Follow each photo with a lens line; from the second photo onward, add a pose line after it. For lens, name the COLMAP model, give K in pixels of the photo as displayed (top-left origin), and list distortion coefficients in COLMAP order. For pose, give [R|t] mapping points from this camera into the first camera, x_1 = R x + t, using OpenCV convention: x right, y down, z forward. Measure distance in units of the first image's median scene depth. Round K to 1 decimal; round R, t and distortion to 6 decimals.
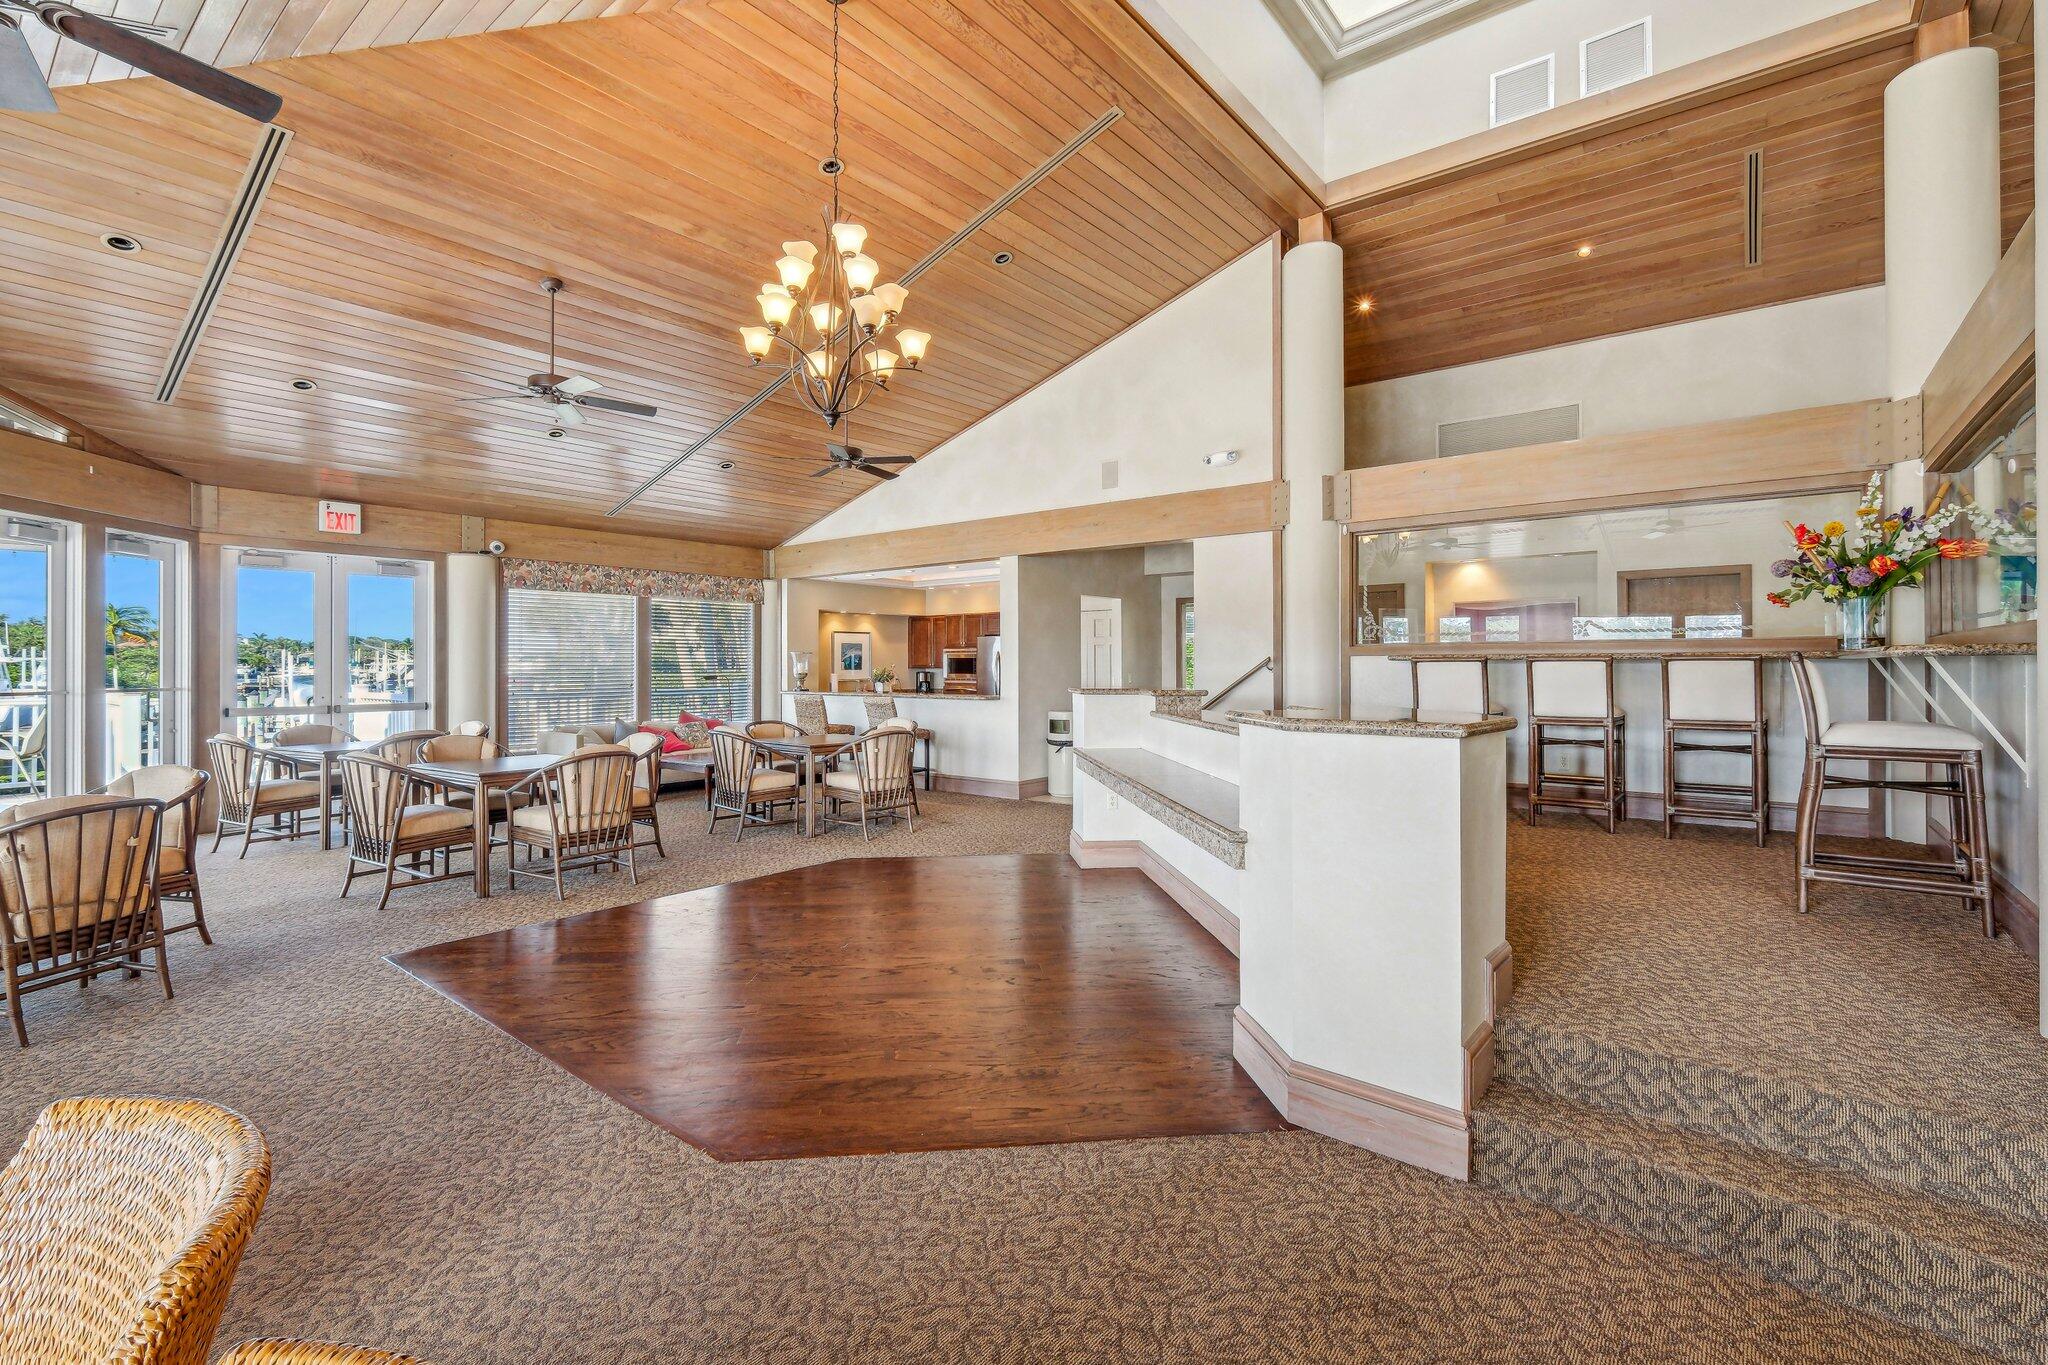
lens RADIAL K [[913.6, 0, 1008.1], [0, 913.6, 663.4], [0, 0, 1]] dist [-0.002450, -0.000682]
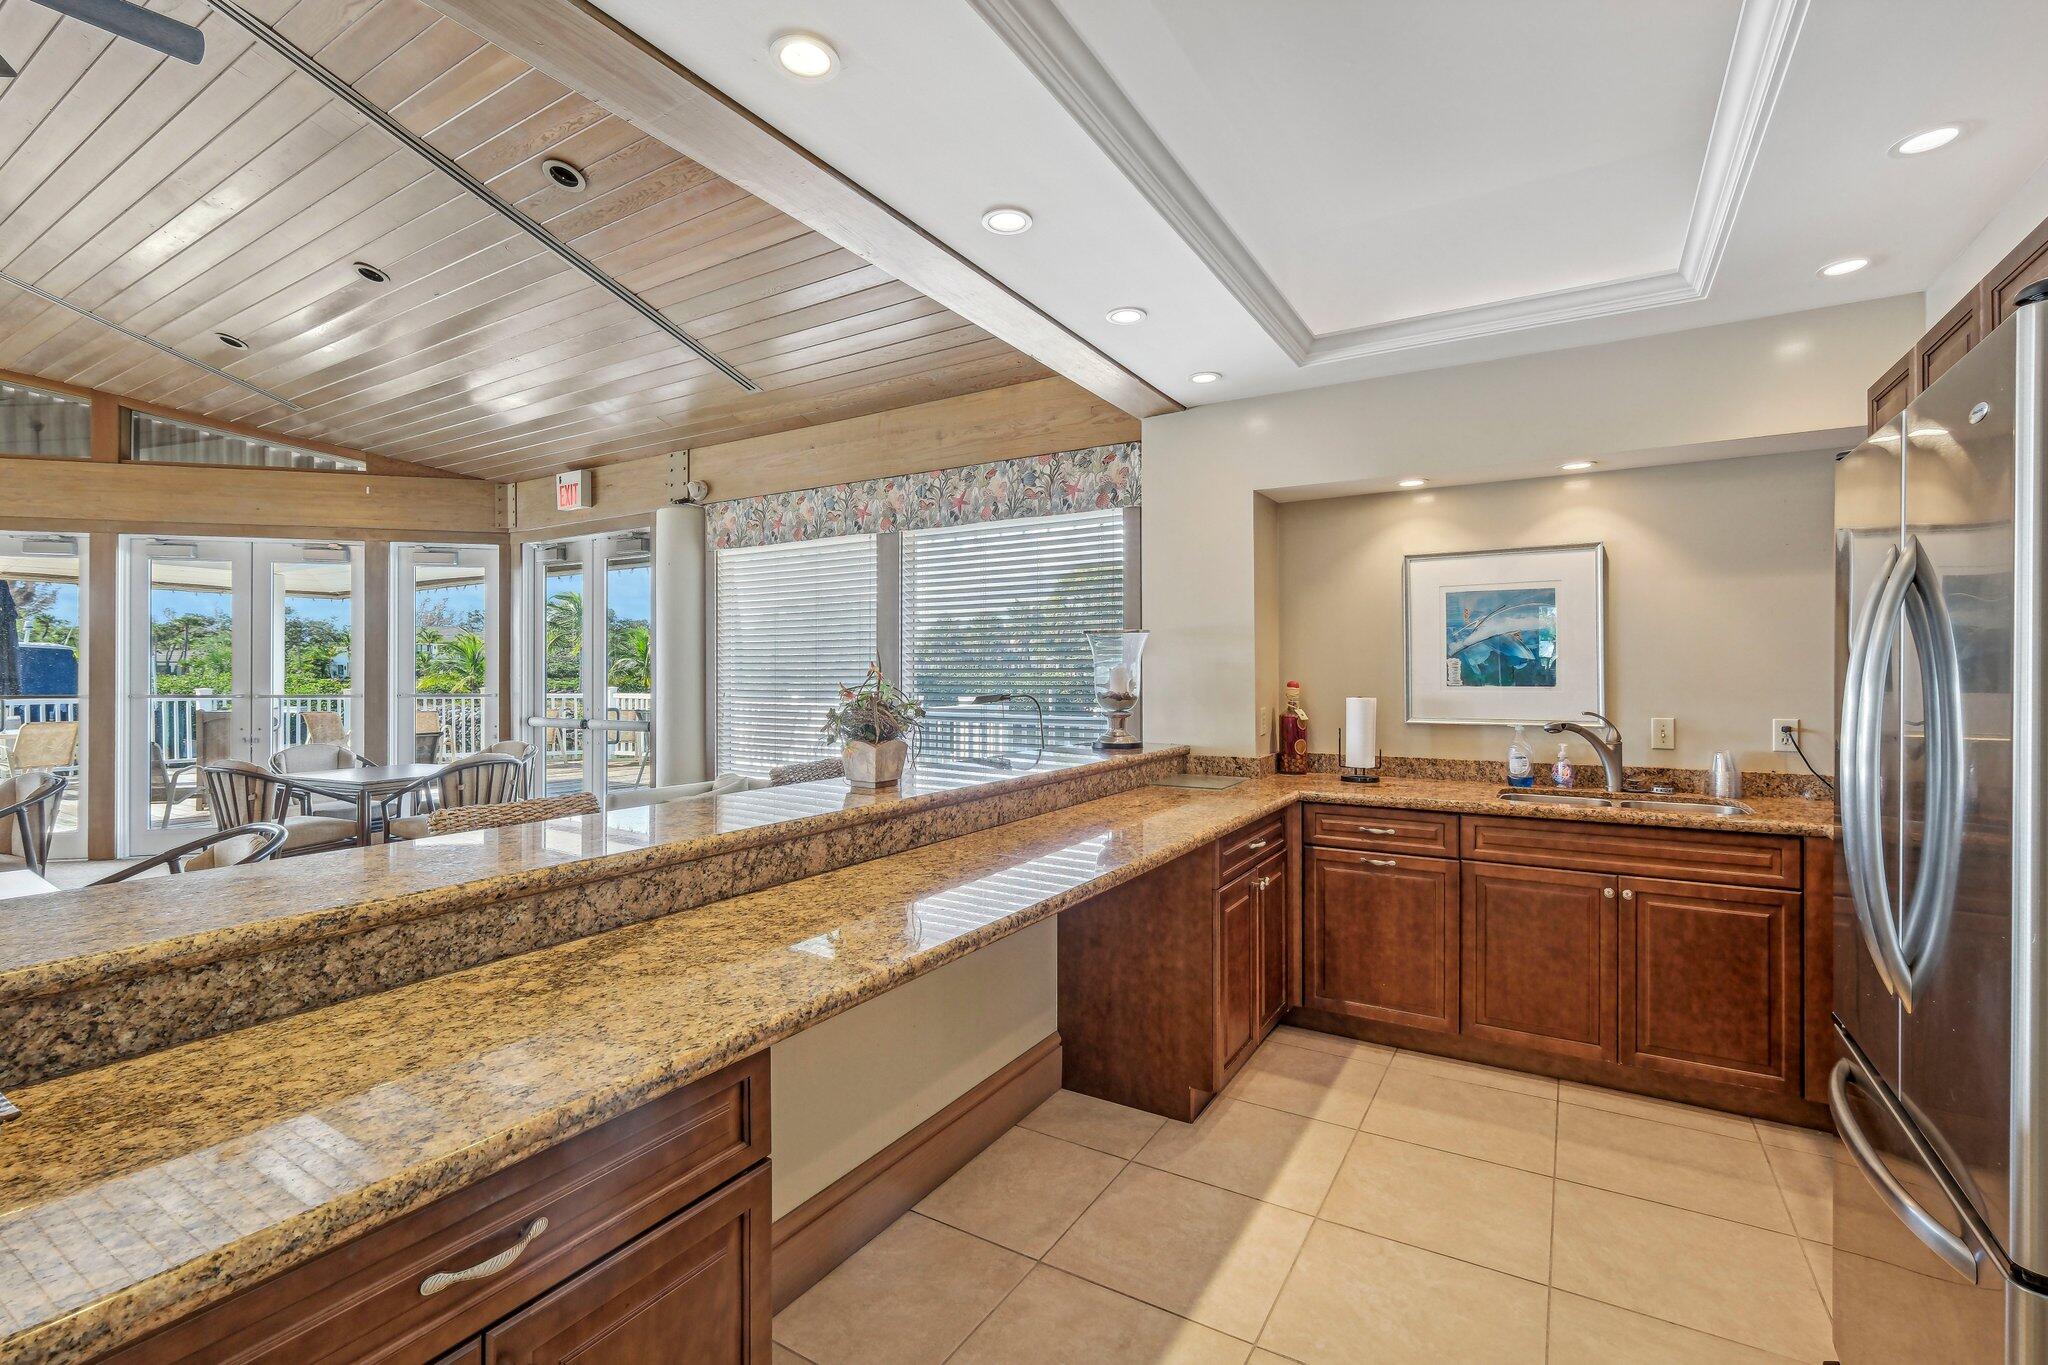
lens RADIAL K [[913.6, 0, 1019.0], [0, 913.6, 681.3], [0, 0, 1]] dist [-0.002450, -0.000682]
pose [[0.137443, -0.001285, -0.990509, 0.119316], [-0.003832, 0.999991, -0.001829, 0.009874], [0.990502, 0.004047, 0.137437, 1.113368]]
